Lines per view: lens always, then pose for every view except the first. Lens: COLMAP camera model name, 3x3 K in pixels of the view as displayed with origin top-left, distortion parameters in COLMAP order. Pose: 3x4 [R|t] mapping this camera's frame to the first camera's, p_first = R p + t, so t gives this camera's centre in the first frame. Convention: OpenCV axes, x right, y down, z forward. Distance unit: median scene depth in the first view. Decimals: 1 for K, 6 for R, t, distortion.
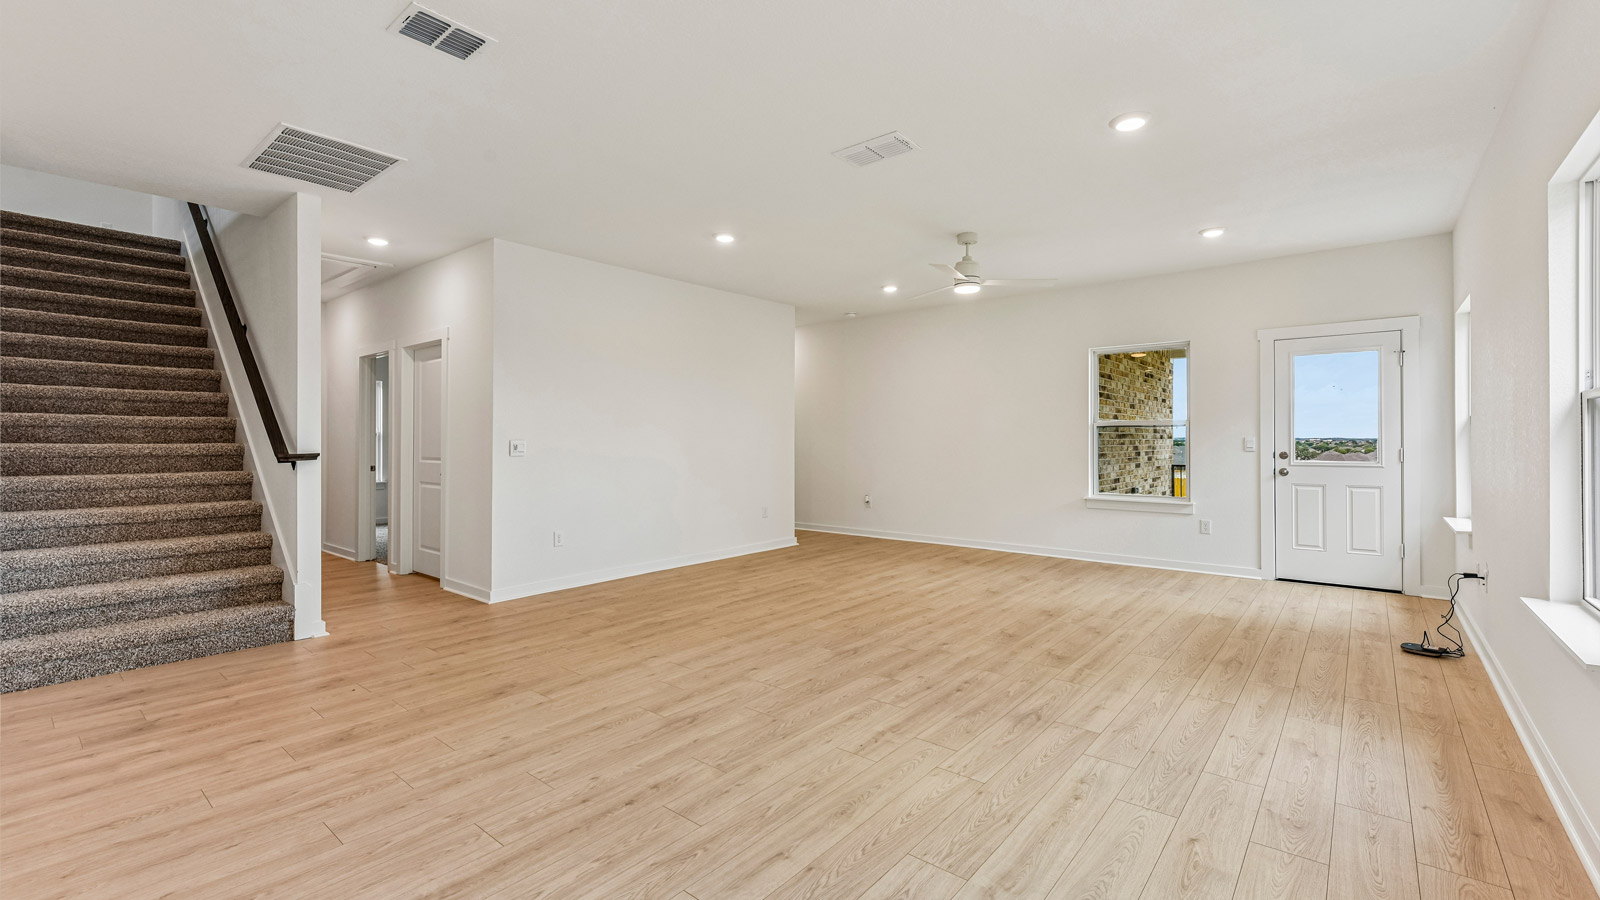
lens RADIAL K [[665.6, 0, 800.0], [0, 665.6, 450.0], [0, 0, 1]] dist [0.002115, 0.000168]
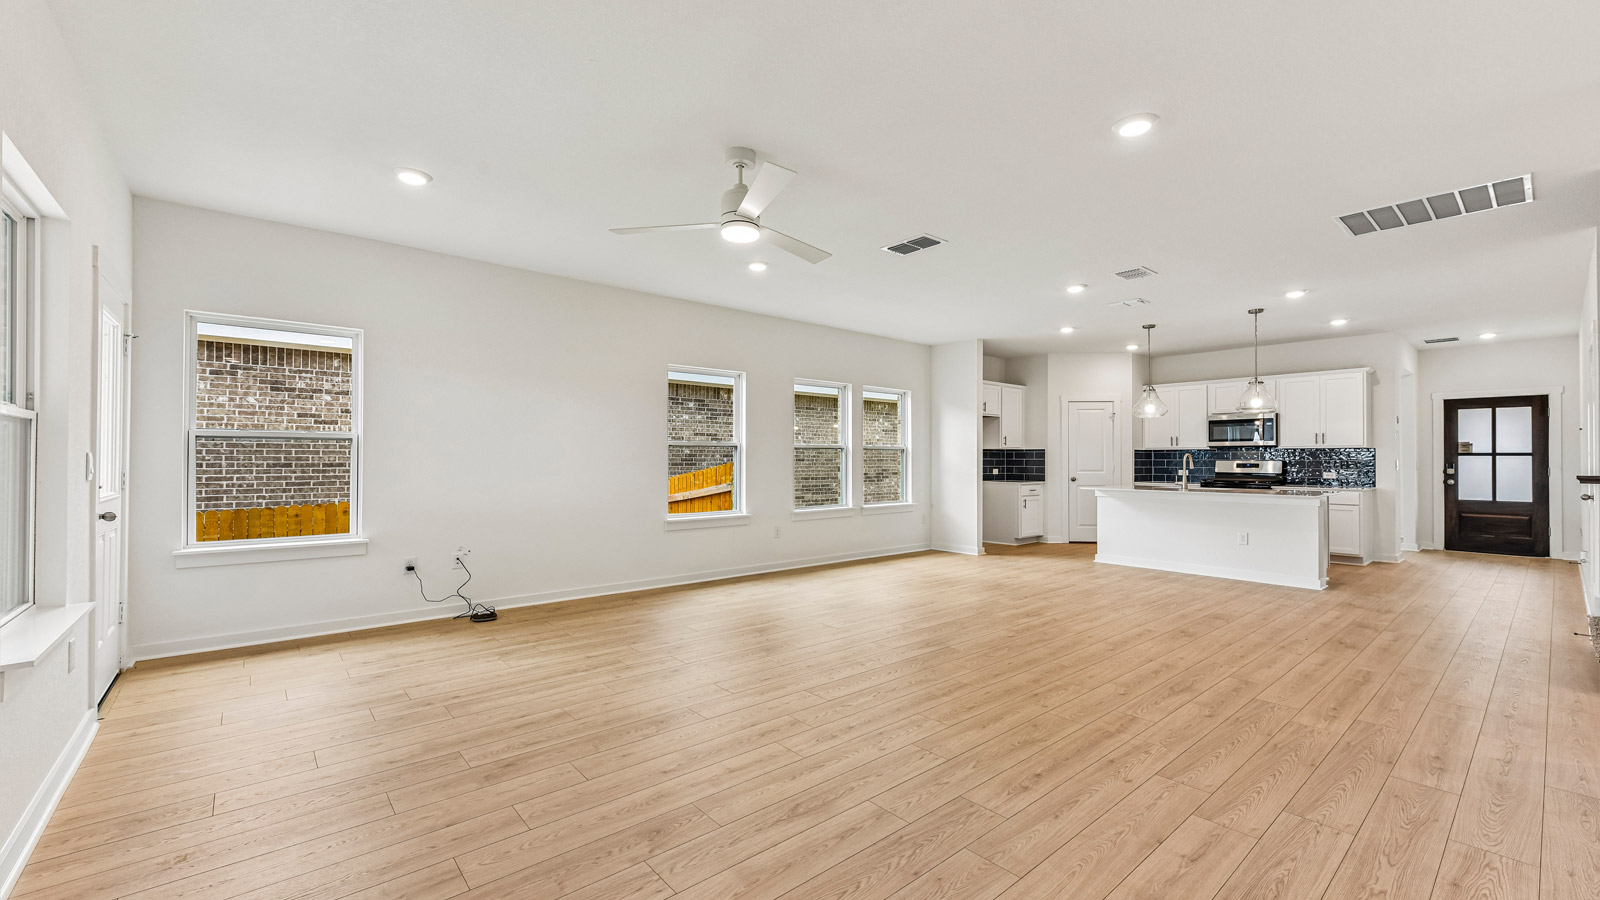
lens RADIAL K [[641.7, 0, 785.6], [0, 641.7, 453.2], [0, 0, 1]] dist [0.002919, 0.000357]
pose [[-0.982017, 0.001218, 0.188789, 0.133250], [0.002429, 0.999978, 0.006181, -0.035118], [-0.188777, 0.006528, -0.981998, 2.460574]]
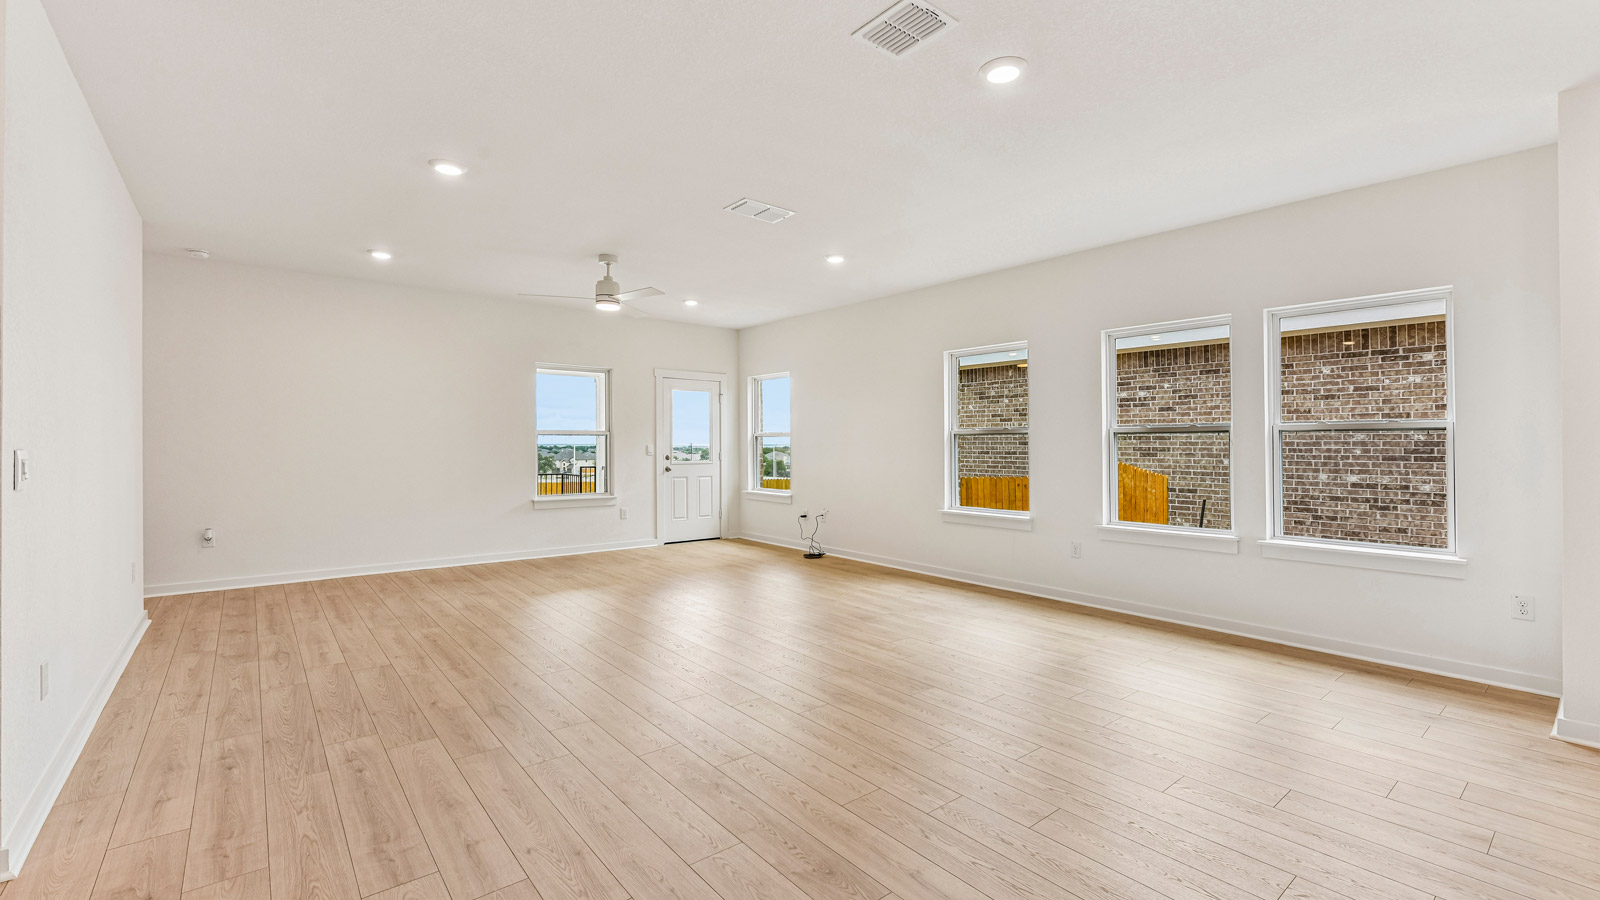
lens RADIAL K [[677.2, 0, 810.4], [0, 677.2, 443.4], [0, 0, 1]] dist [0.001960, 0.000063]
pose [[0.189248, 0.004977, 0.981917, -1.148508], [0.012886, 0.999888, -0.007552, -0.012922], [-0.981845, 0.014082, 0.189163, 0.721123]]
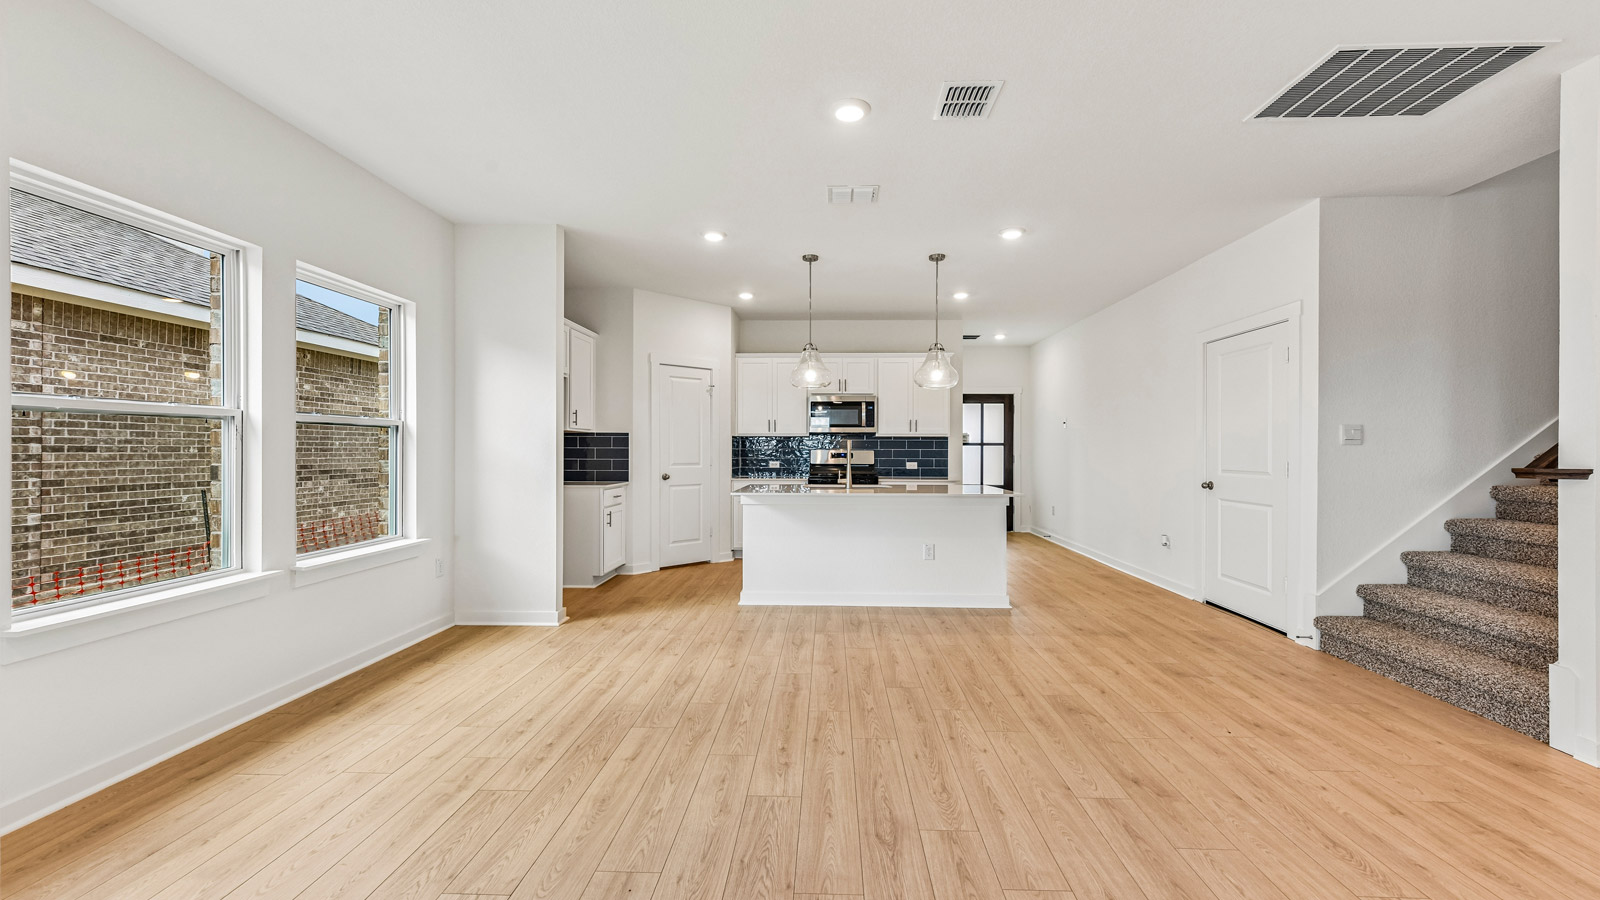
lens RADIAL K [[649.5, 0, 800.0], [0, 649.5, 450.0], [0, 0, 1]] dist [0.001793, 0.000183]
pose [[-0.795627, -0.000271, -0.605787, 0.286651], [-0.010971, 0.999842, 0.013961, -0.014492], [0.605688, 0.017754, -0.795504, 1.306094]]
